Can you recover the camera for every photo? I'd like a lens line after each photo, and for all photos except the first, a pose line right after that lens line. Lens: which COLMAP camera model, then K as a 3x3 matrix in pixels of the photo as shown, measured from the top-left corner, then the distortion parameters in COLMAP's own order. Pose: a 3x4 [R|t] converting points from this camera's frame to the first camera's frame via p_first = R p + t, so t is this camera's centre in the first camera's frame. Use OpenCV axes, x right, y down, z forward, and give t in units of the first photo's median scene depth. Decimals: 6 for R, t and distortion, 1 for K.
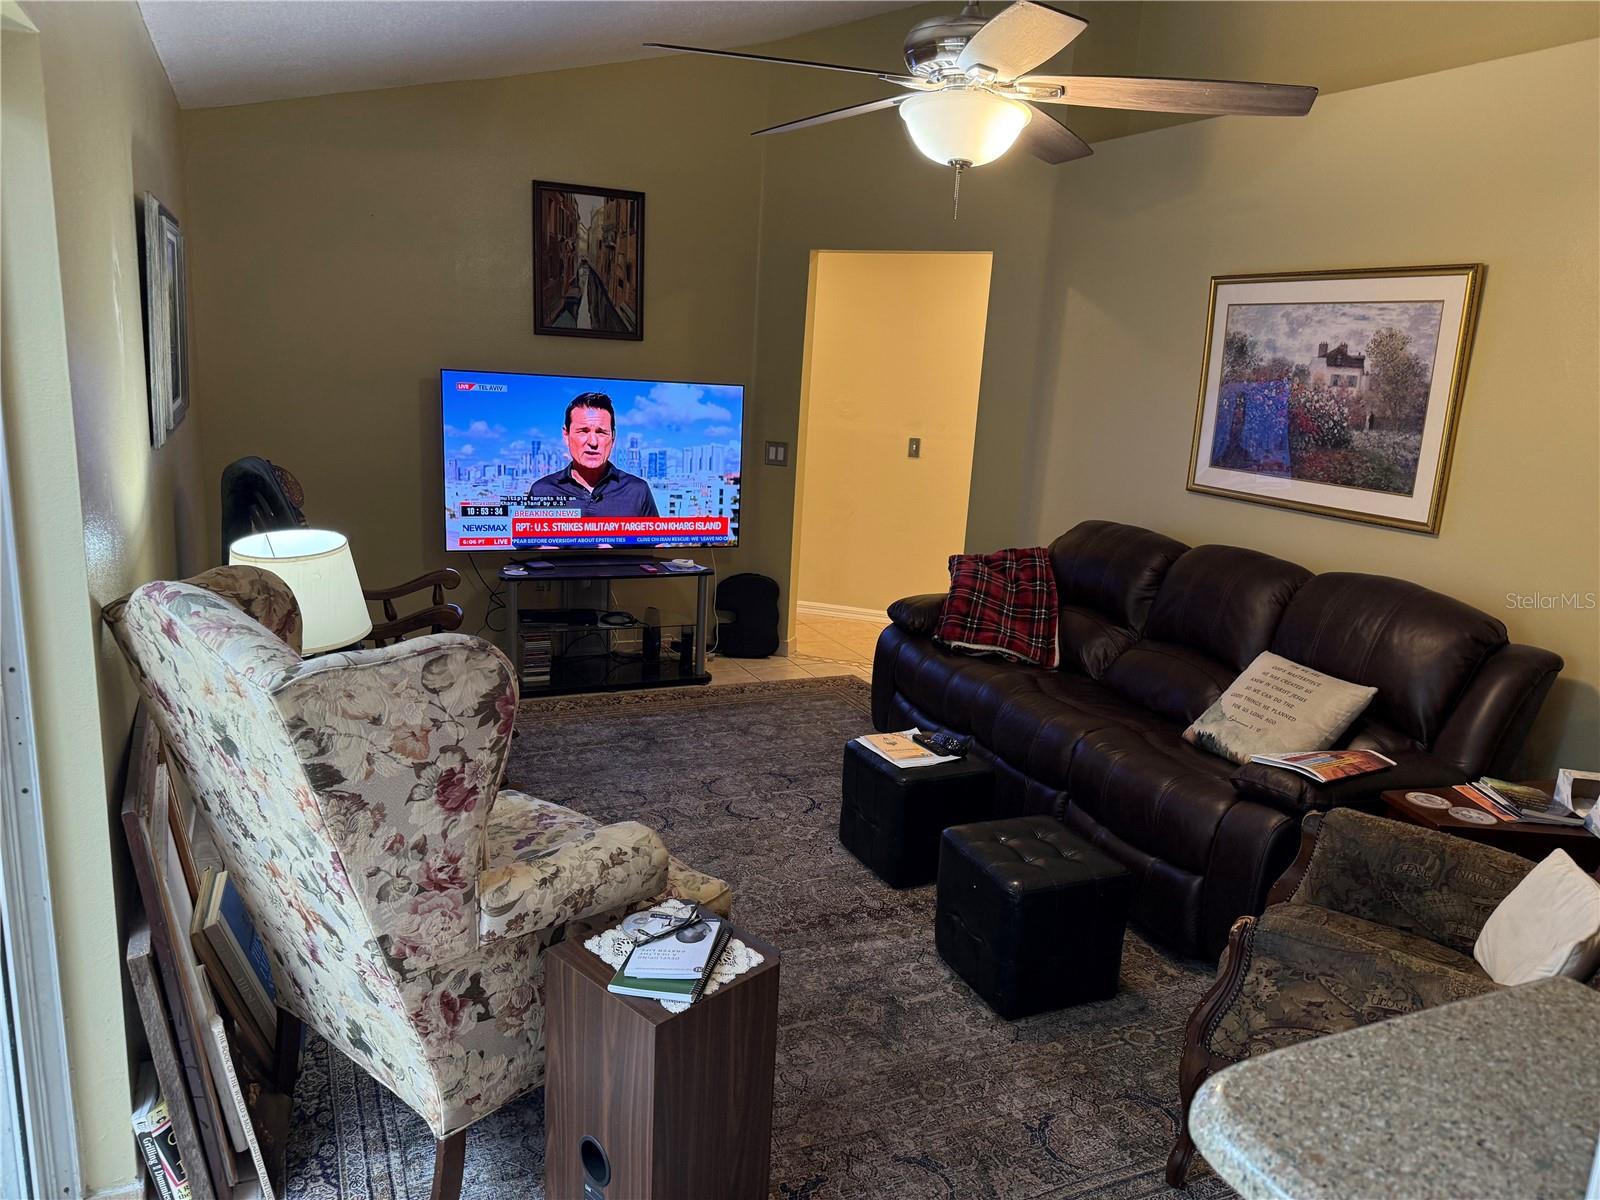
lens RADIAL K [[1122.1, 0, 800.0], [0, 1122.1, 600.0], [0, 0, 1]] dist [0.086456, -0.162409]
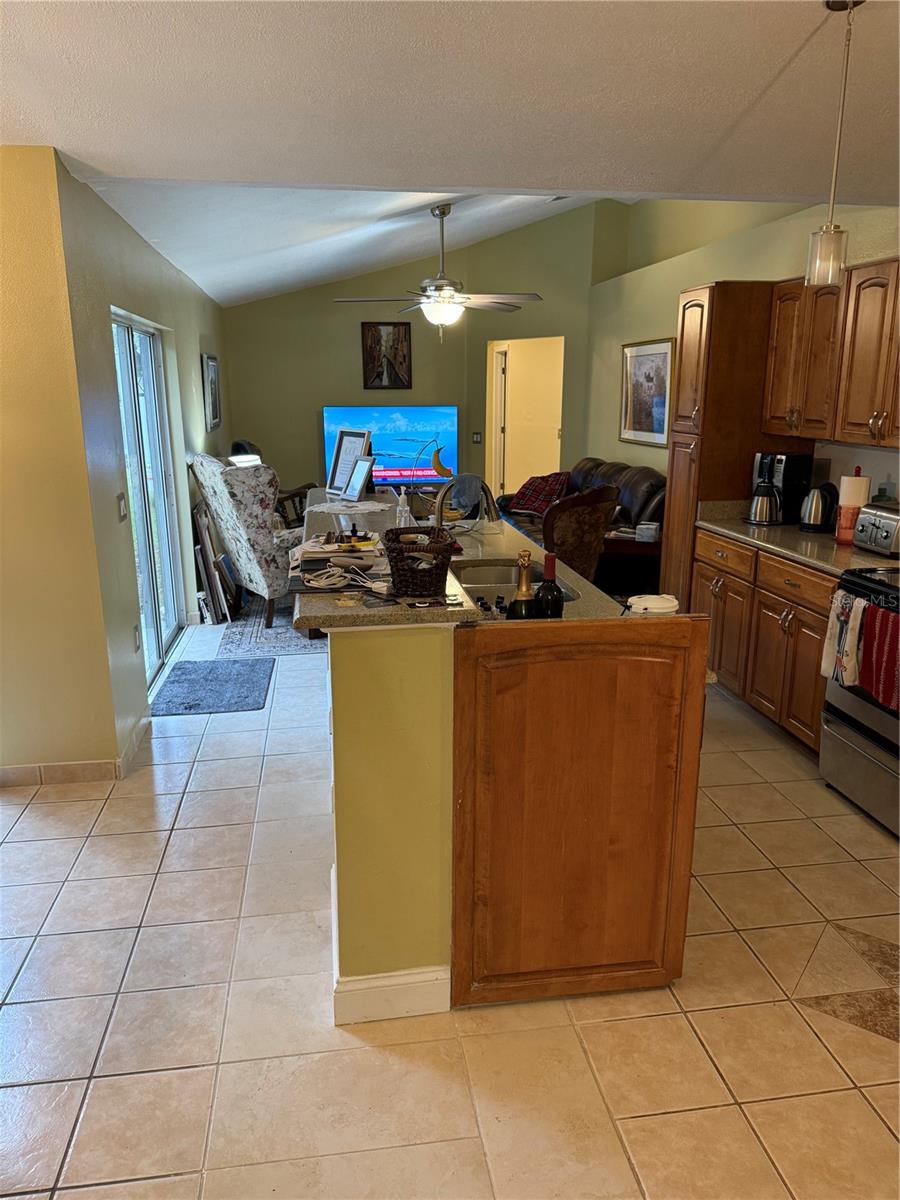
lens RADIAL K [[841.5, 0, 450.0], [0, 841.5, 600.0], [0, 0, 1]] dist [0.086456, -0.162409]
pose [[0.960793, 0.005066, -0.277220, 0.584953], [0.001211, 0.999747, 0.022465, 0.219238], [0.277264, -0.021920, 0.960544, -0.867472]]
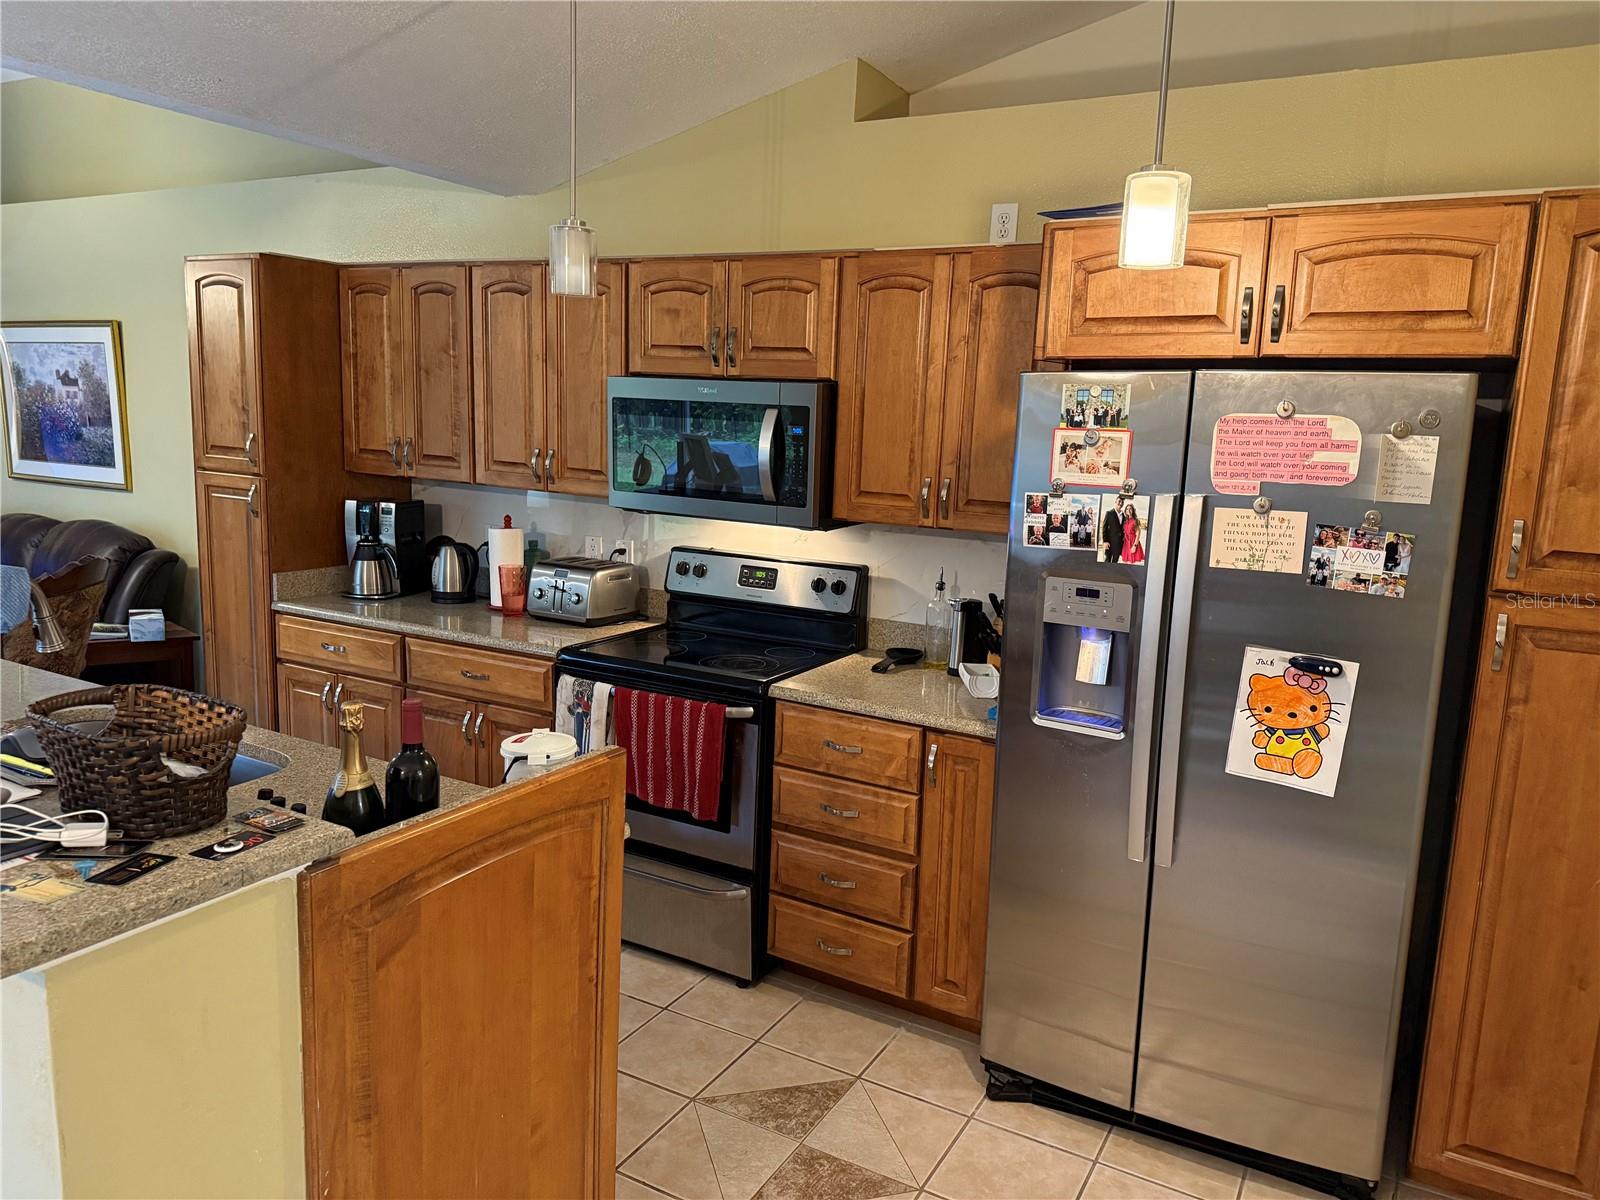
lens RADIAL K [[1111.0, 0, 800.0], [0, 1111.0, 600.0], [0, 0, 1]] dist [0.070240, -0.081044]
pose [[0.802985, -0.127755, 0.582145, 0.358445], [0.138324, 0.990033, 0.026471, 0.170028], [-0.579725, 0.059269, 0.812654, -0.756800]]
